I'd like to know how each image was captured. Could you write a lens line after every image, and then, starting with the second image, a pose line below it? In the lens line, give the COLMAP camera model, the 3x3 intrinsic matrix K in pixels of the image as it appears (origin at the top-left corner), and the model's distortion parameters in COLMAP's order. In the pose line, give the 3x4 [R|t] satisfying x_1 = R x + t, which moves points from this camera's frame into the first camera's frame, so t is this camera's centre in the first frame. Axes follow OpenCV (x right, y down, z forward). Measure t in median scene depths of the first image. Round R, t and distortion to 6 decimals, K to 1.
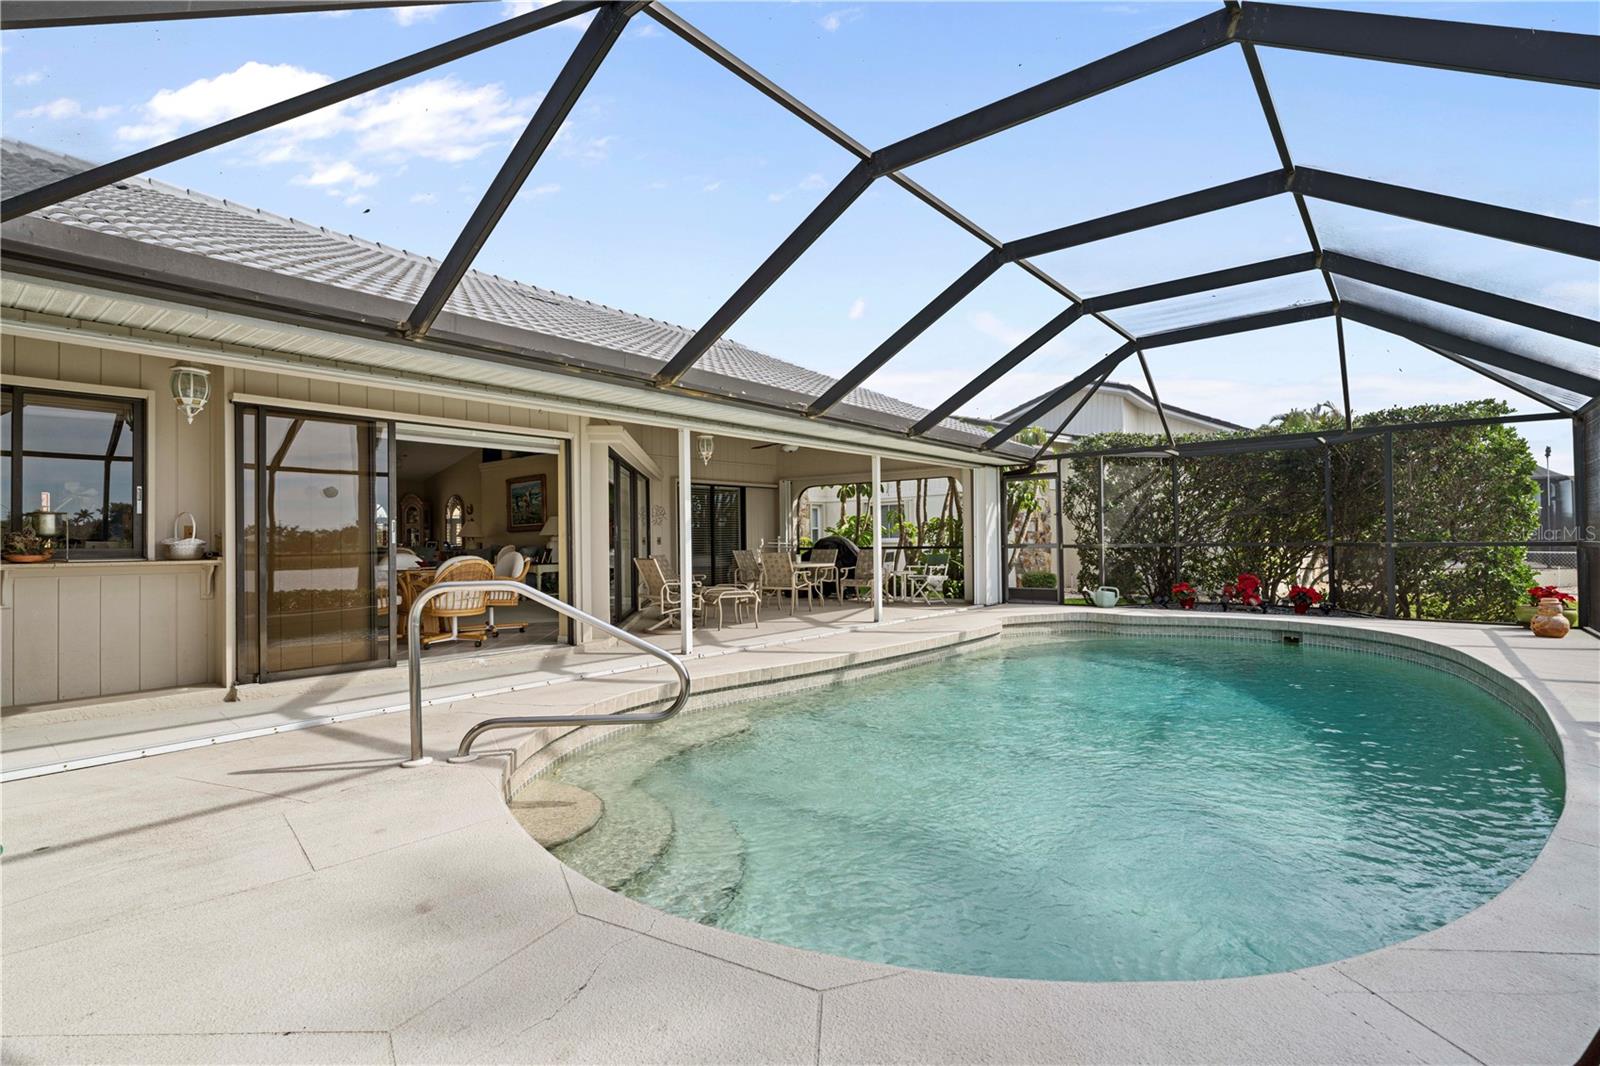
lens RADIAL K [[760.2, 0, 800.0], [0, 760.2, 533.0], [0, 0, 1]] dist [0.000394, 0.000150]
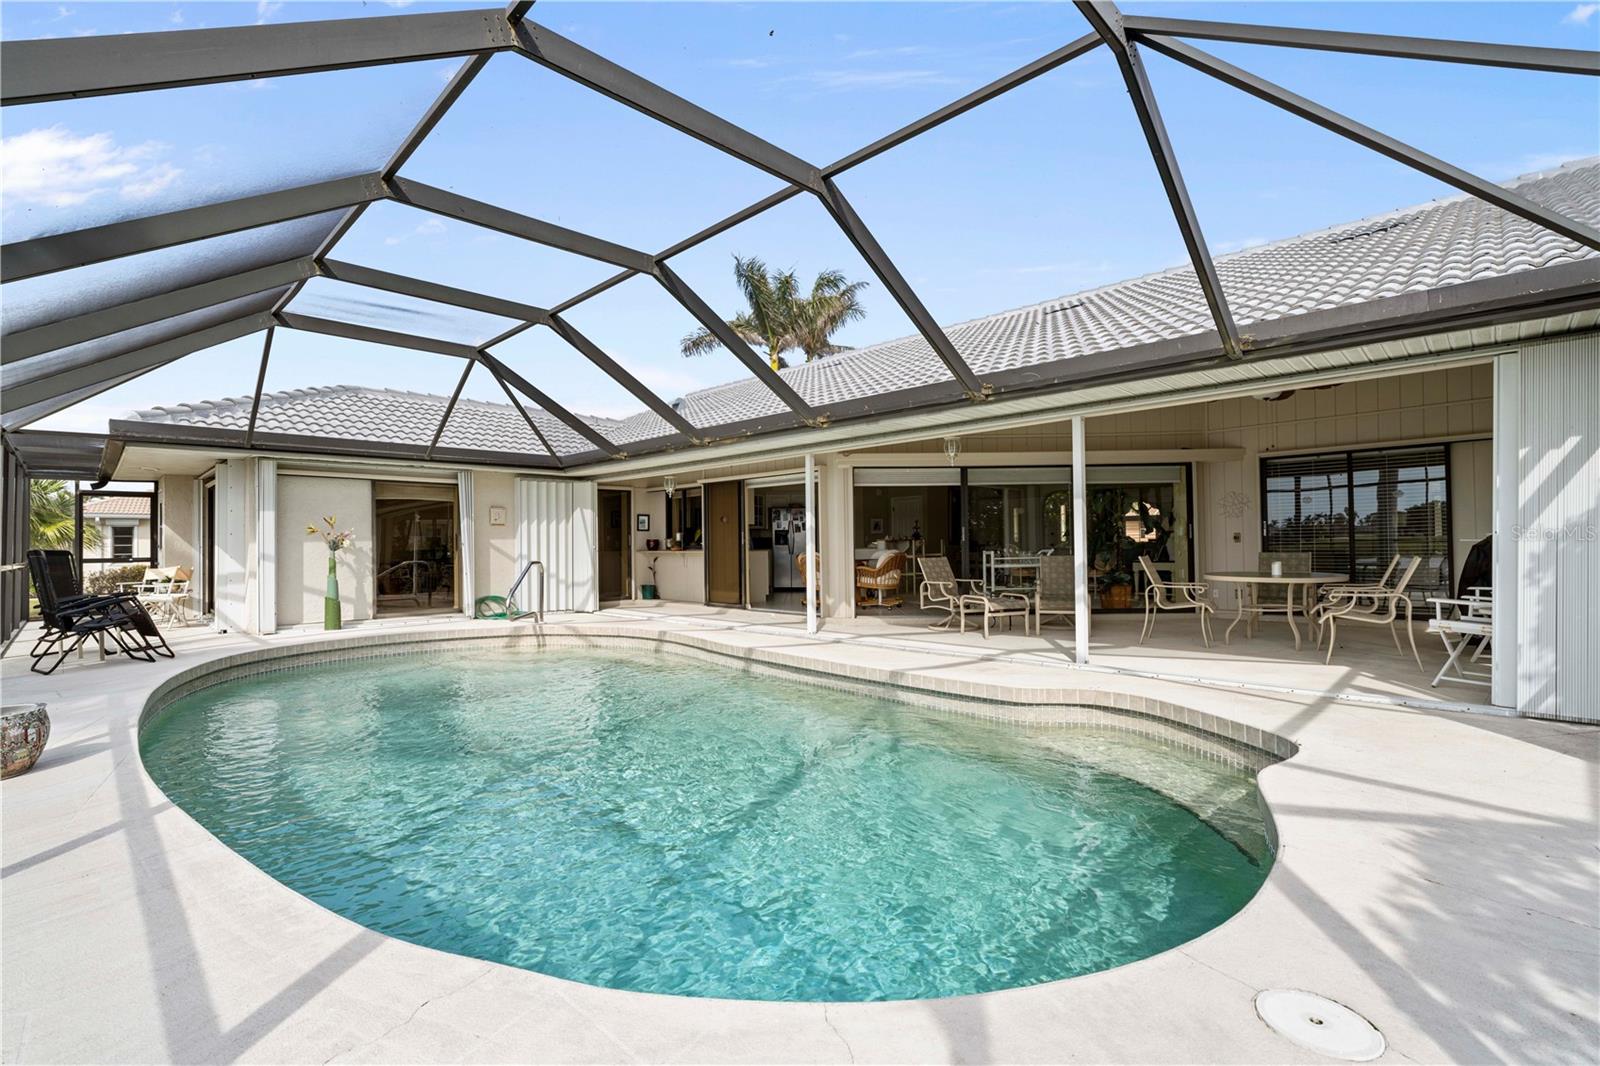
lens RADIAL K [[723.0, 0, 797.2], [0, 723.0, 532.3], [0, 0, 1]] dist [-0.005239, 0.001800]
pose [[-0.094349, -0.005539, -0.995524, 0.929826], [0.025102, 0.999653, -0.007941, -0.001801], [0.995223, -0.025739, -0.094177, 0.973348]]
